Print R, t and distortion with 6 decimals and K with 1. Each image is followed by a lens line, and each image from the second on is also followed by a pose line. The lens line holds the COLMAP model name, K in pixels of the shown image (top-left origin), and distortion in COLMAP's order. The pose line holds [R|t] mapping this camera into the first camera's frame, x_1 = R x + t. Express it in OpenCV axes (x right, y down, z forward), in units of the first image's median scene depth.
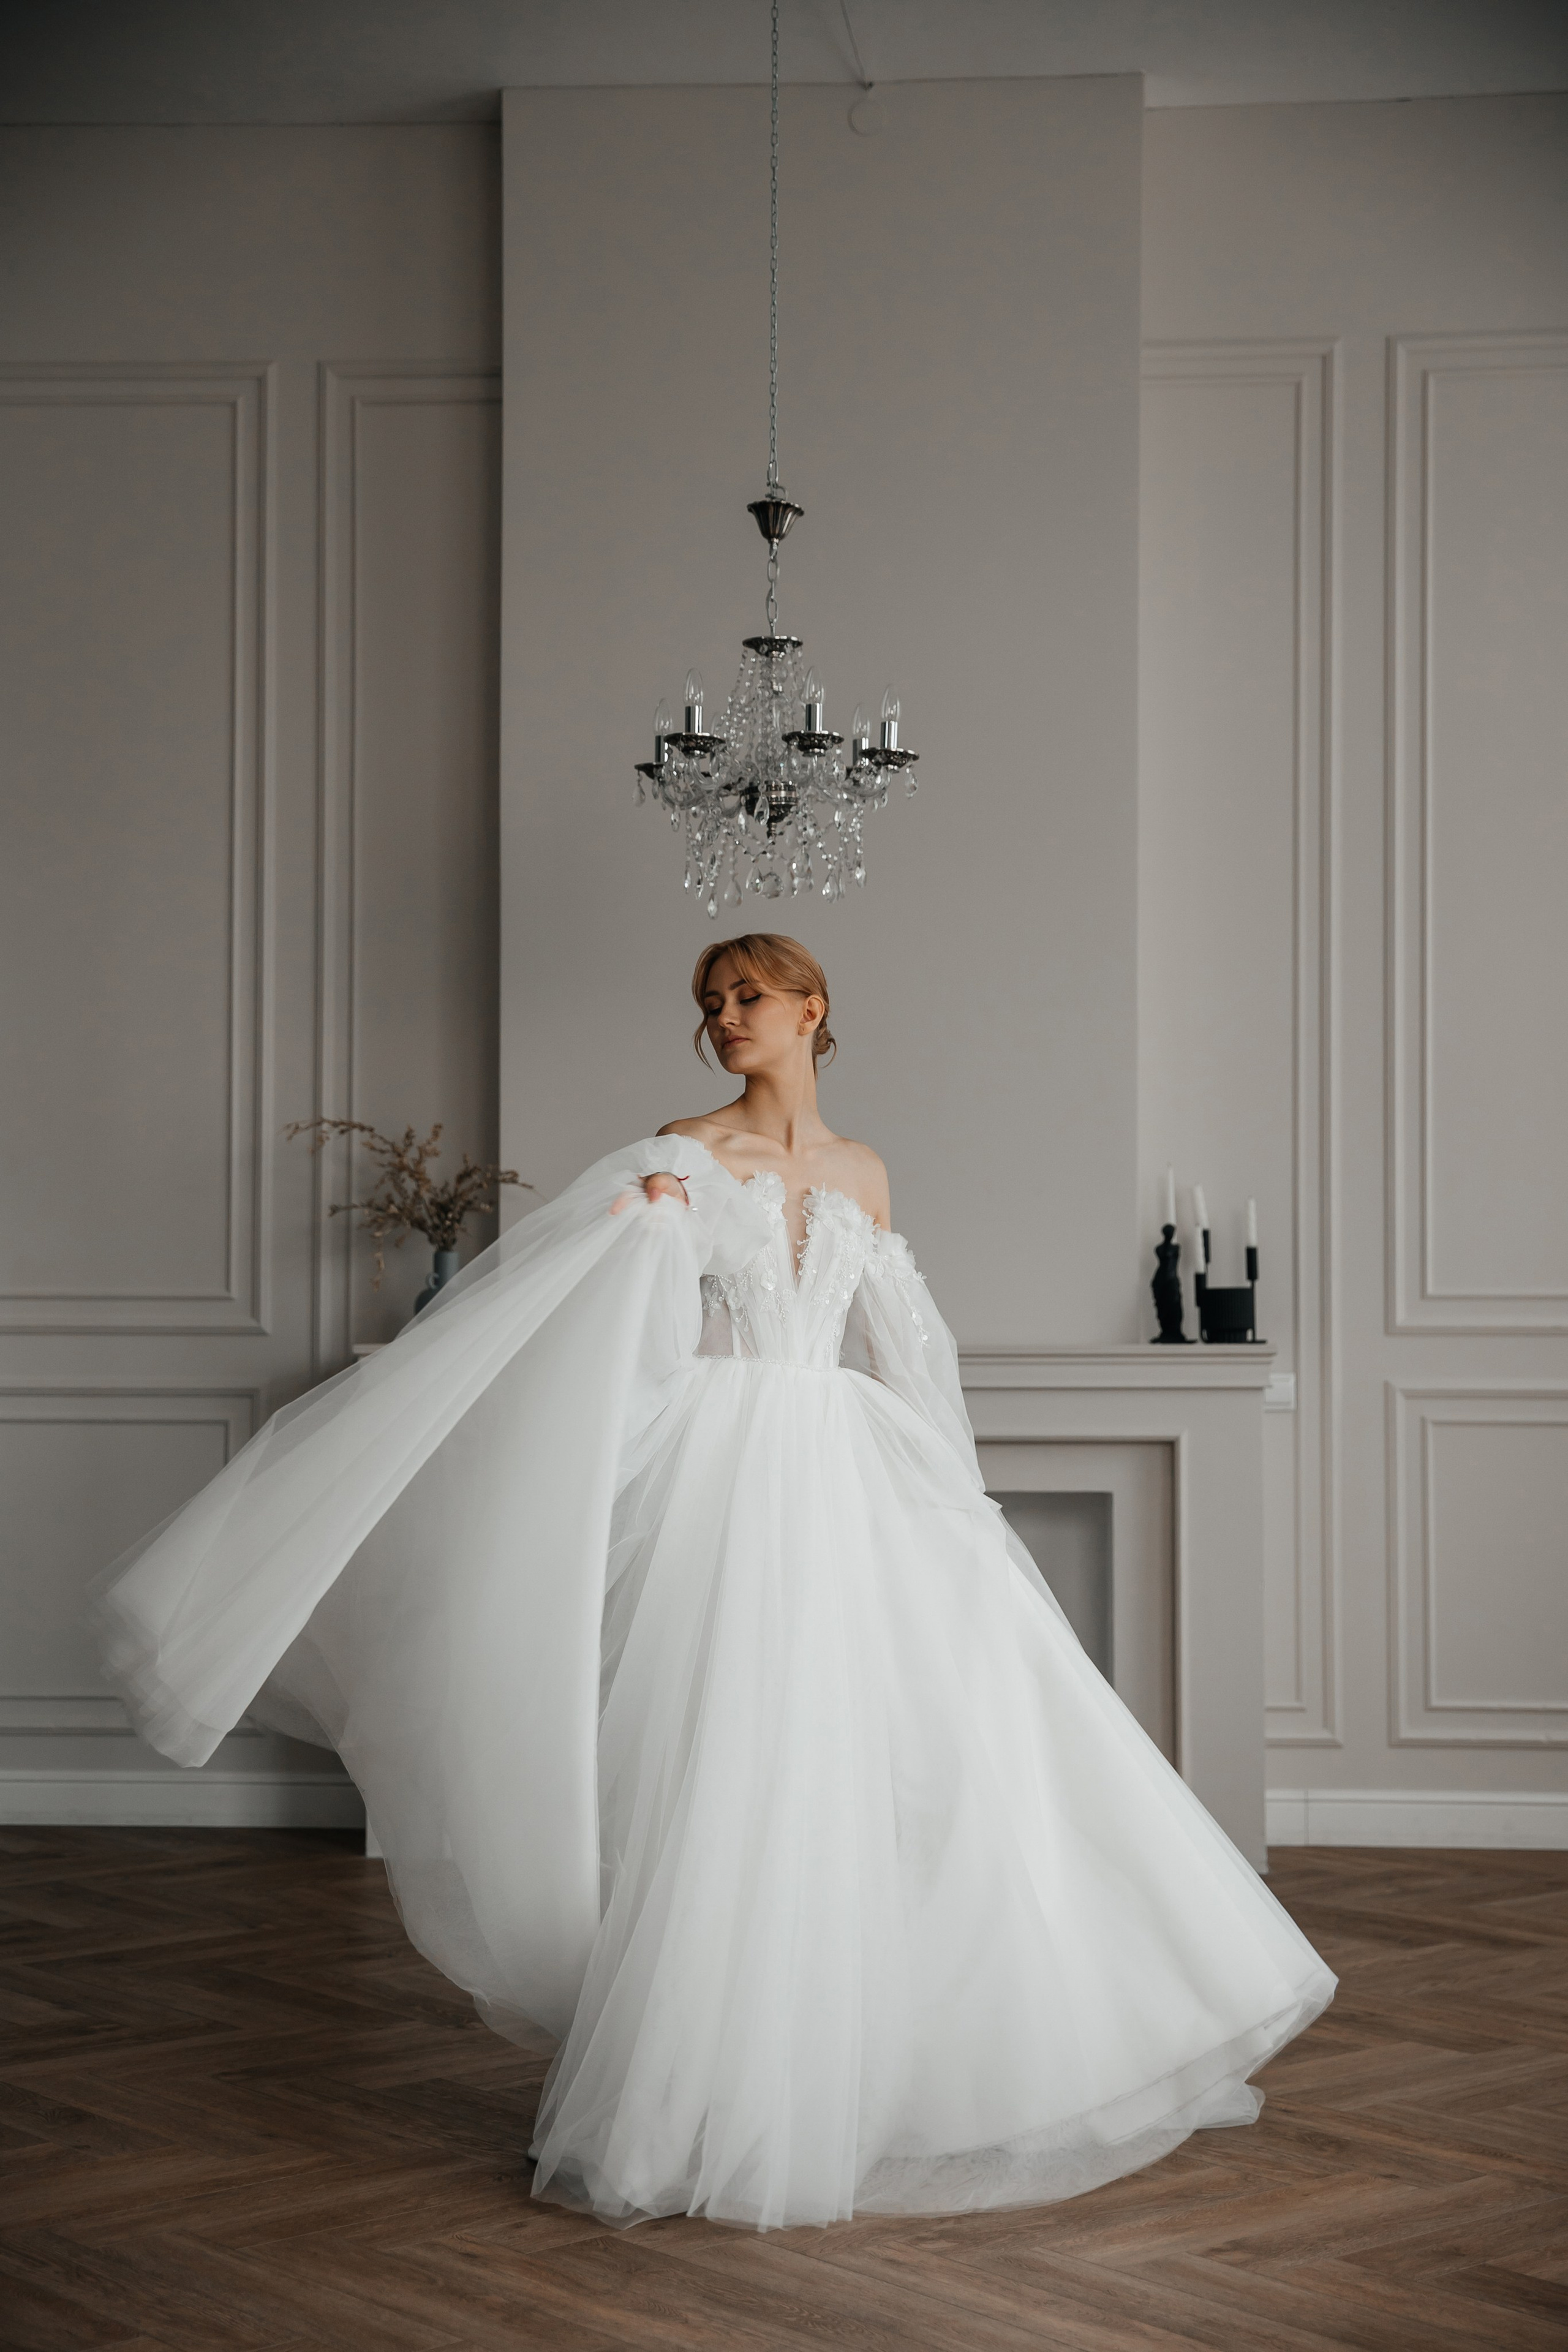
lens RADIAL K [[3297.8, 0, 756.4], [0, 3297.8, 1210.8], [0, 0, 1]] dist [0.122352, 0.023098]
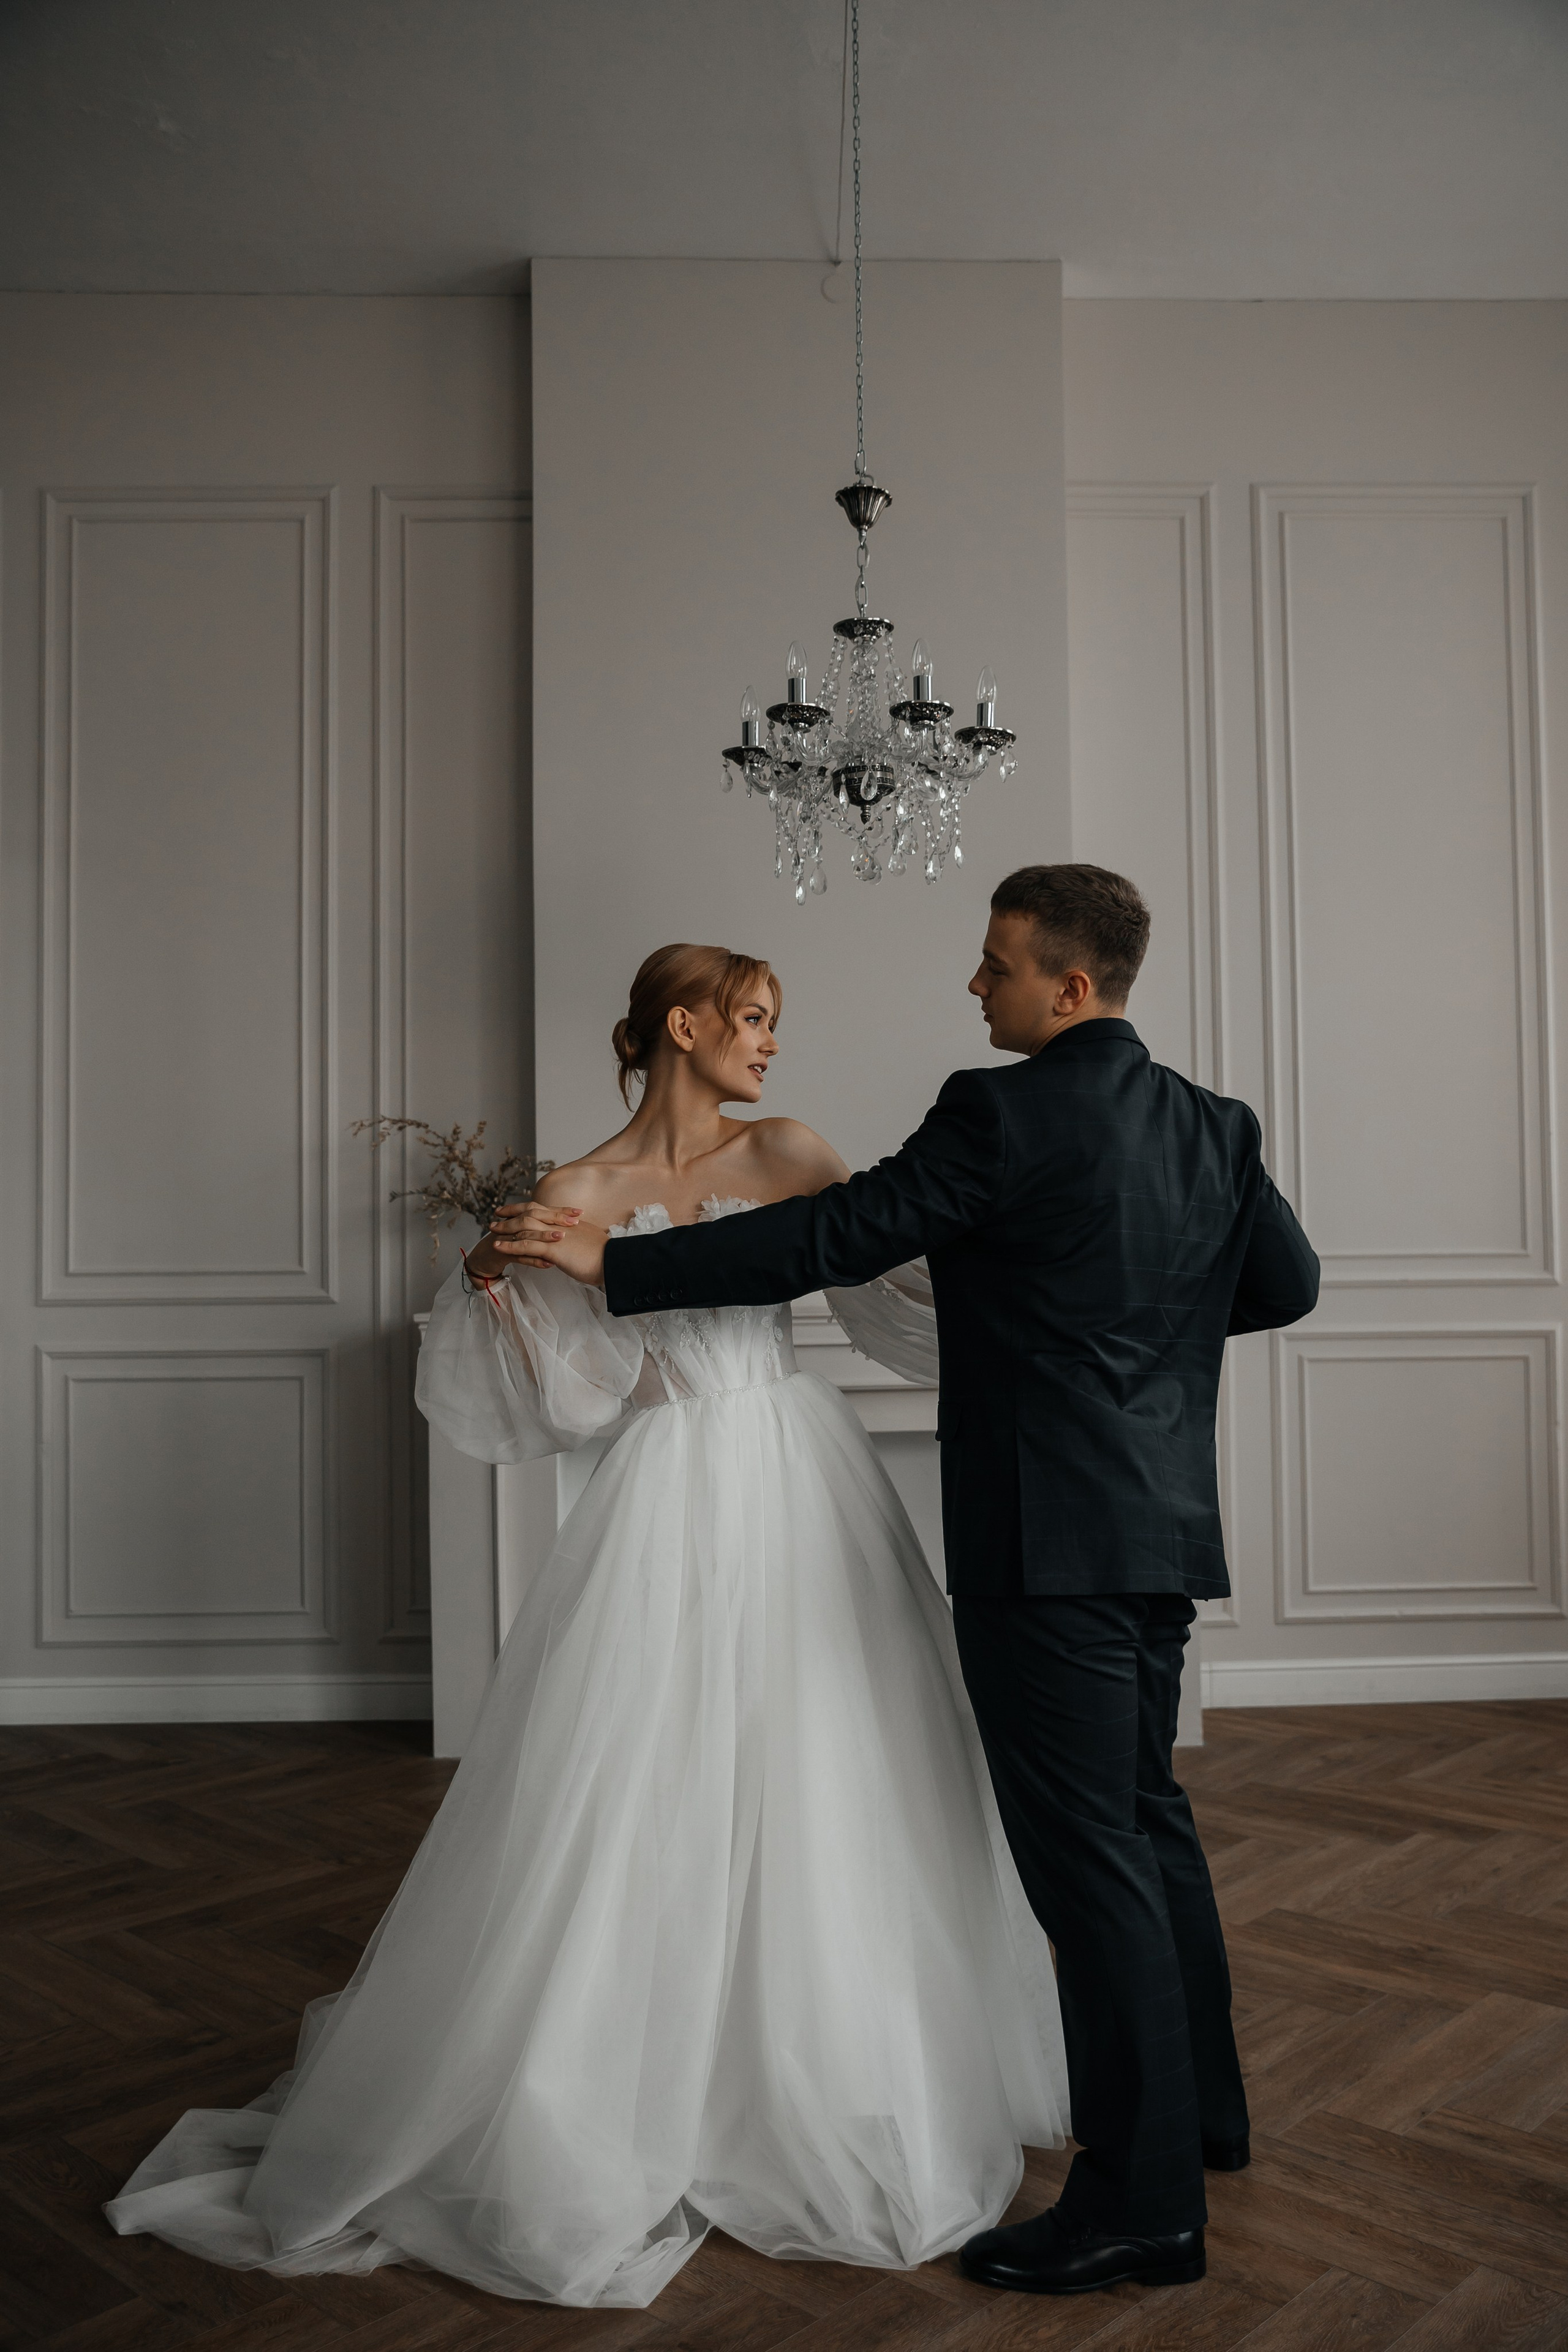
lens RADIAL K [[1948.4, 0, 783.3], [0, 1948.4, 1204.3], [0, 0, 1]] dist [-0.080775, 0.132701]
pose [[0.995334, -0.011046, 0.095859, -0.057958], [0.010196, 0.999904, 0.009348, -0.002357], [-0.095953, -0.008327, 0.995351, 0.314808]]
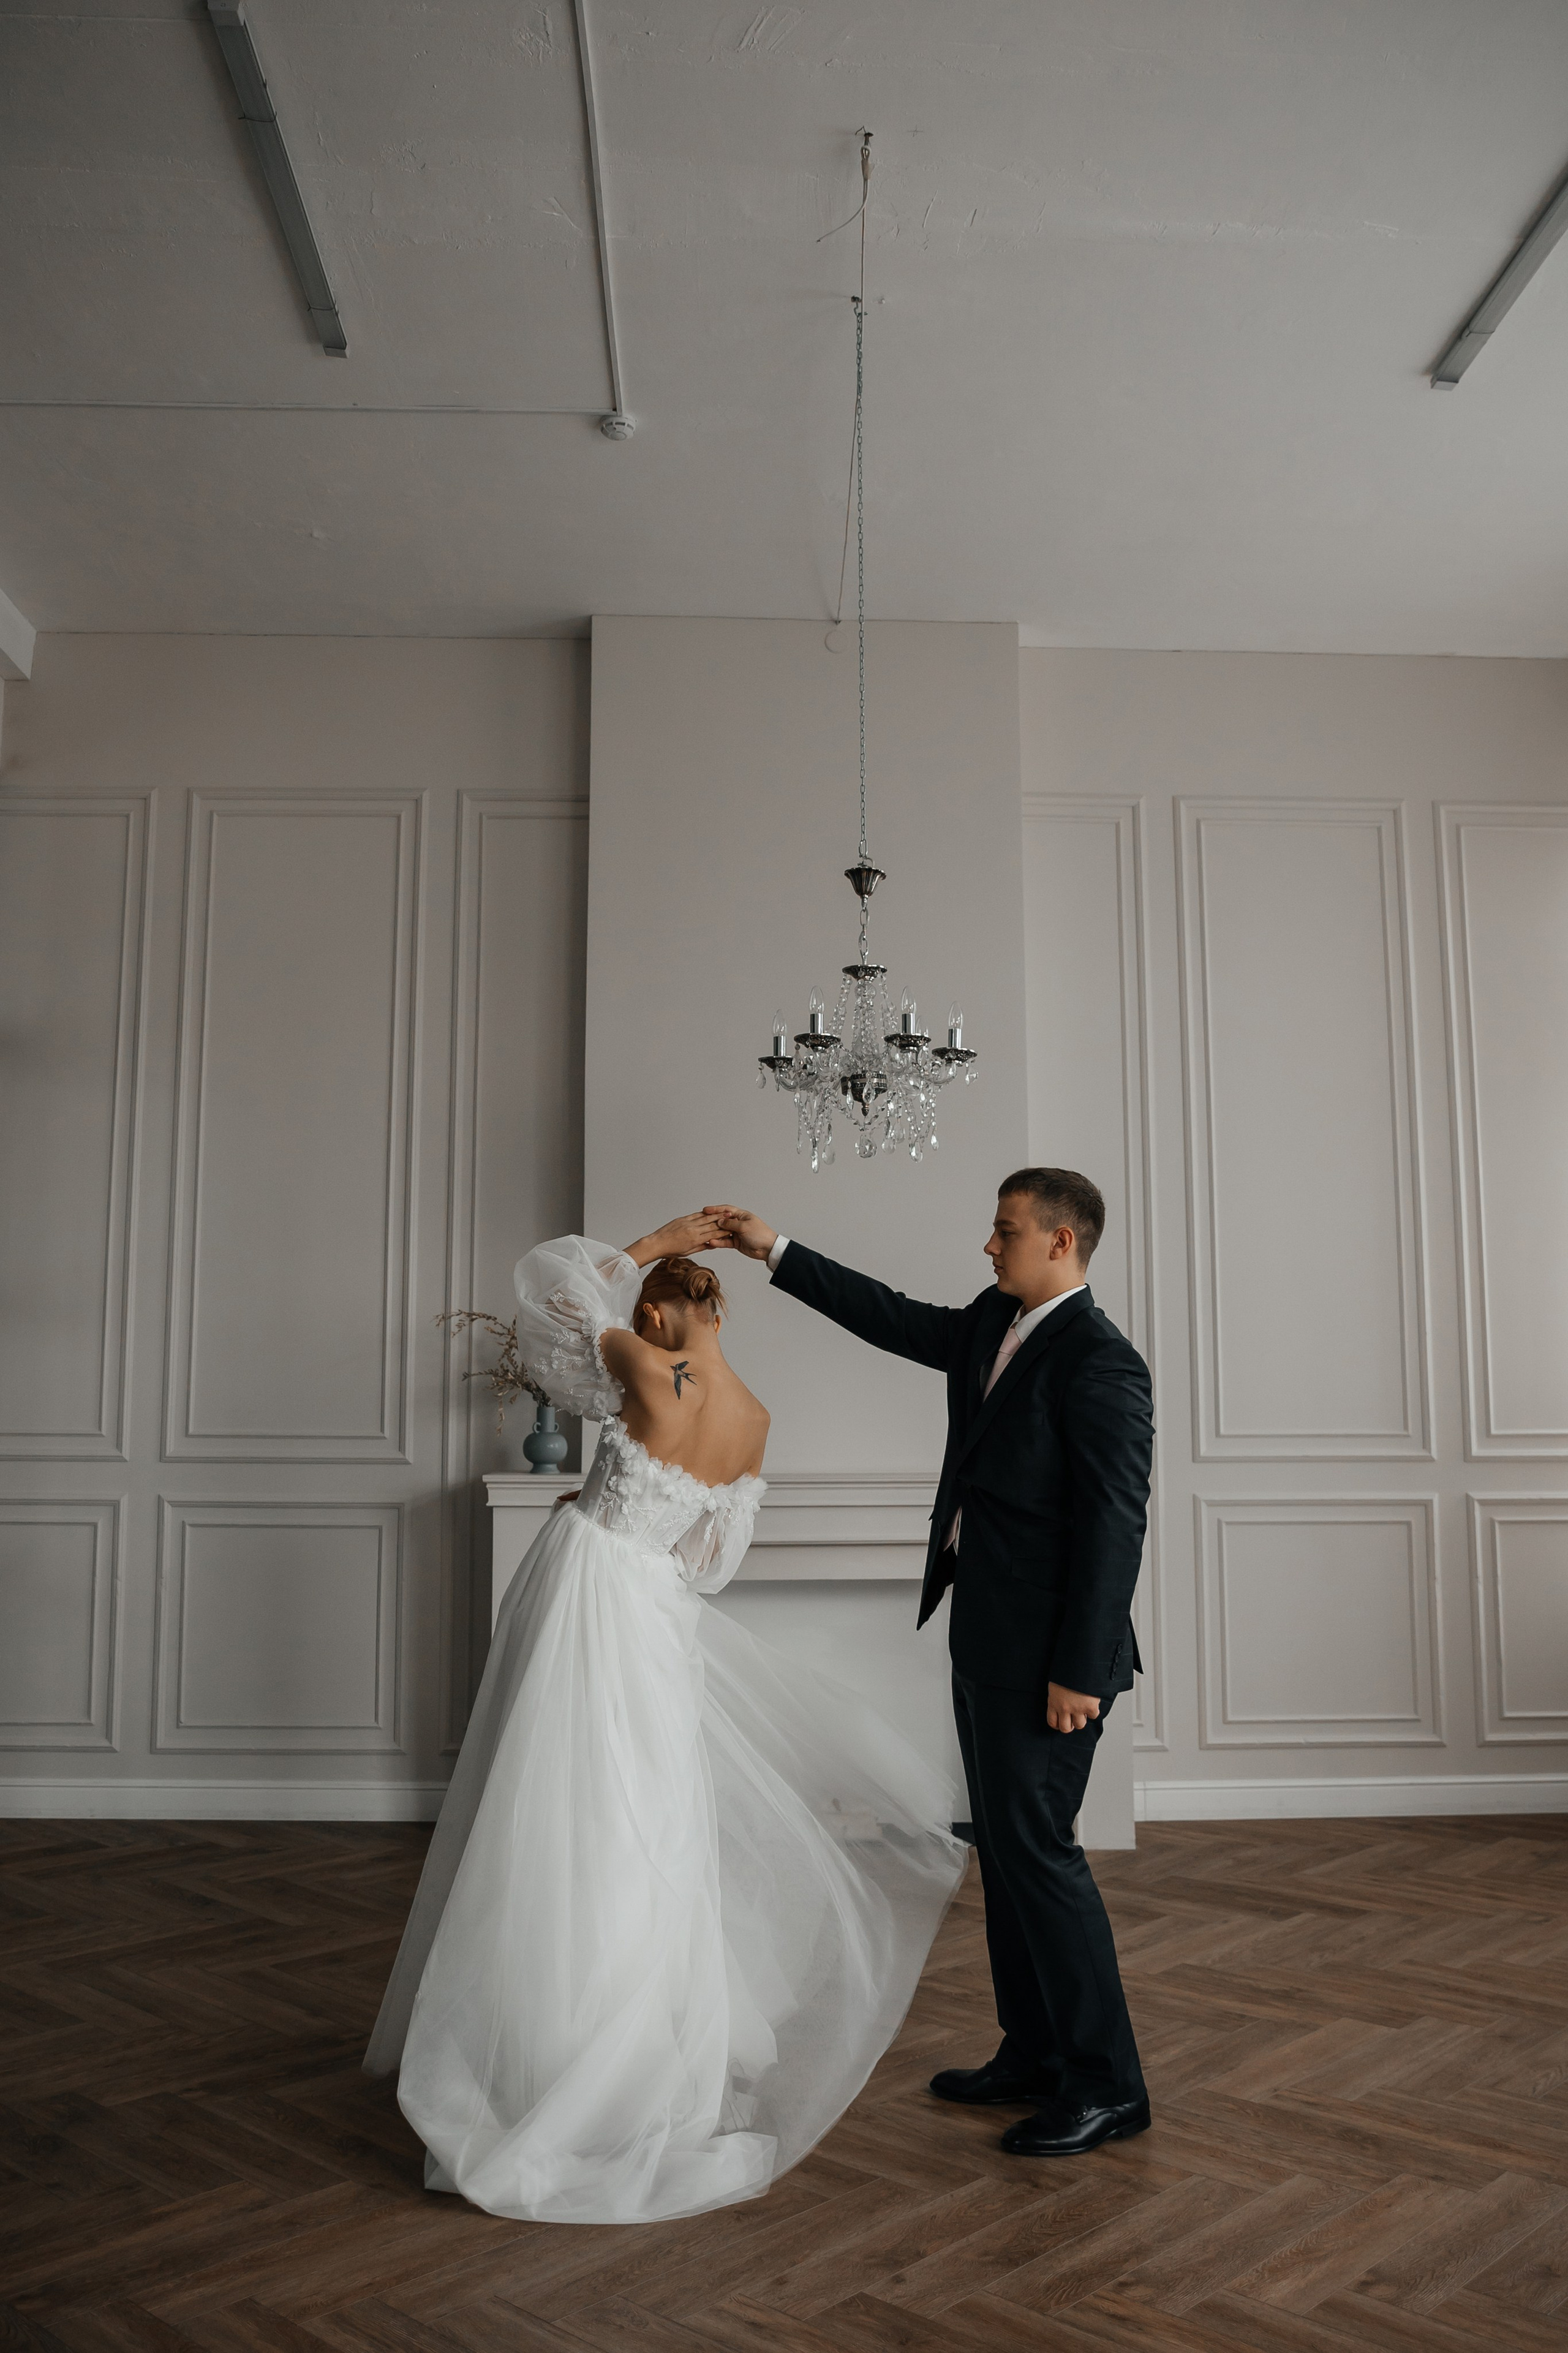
lens RADIAL K [[1942.5, 0, 756.3], [0, 1942.5, 1161.1], [0, 0, 1]] dist [-0.082352, 0.085207]
pose [[0.995379, 0.011913, 0.095283, -0.085253], [-0.003106, 0.995750, -0.092049, -0.015915], [-0.095975, 0.091328, 0.991185, 0.171103]]
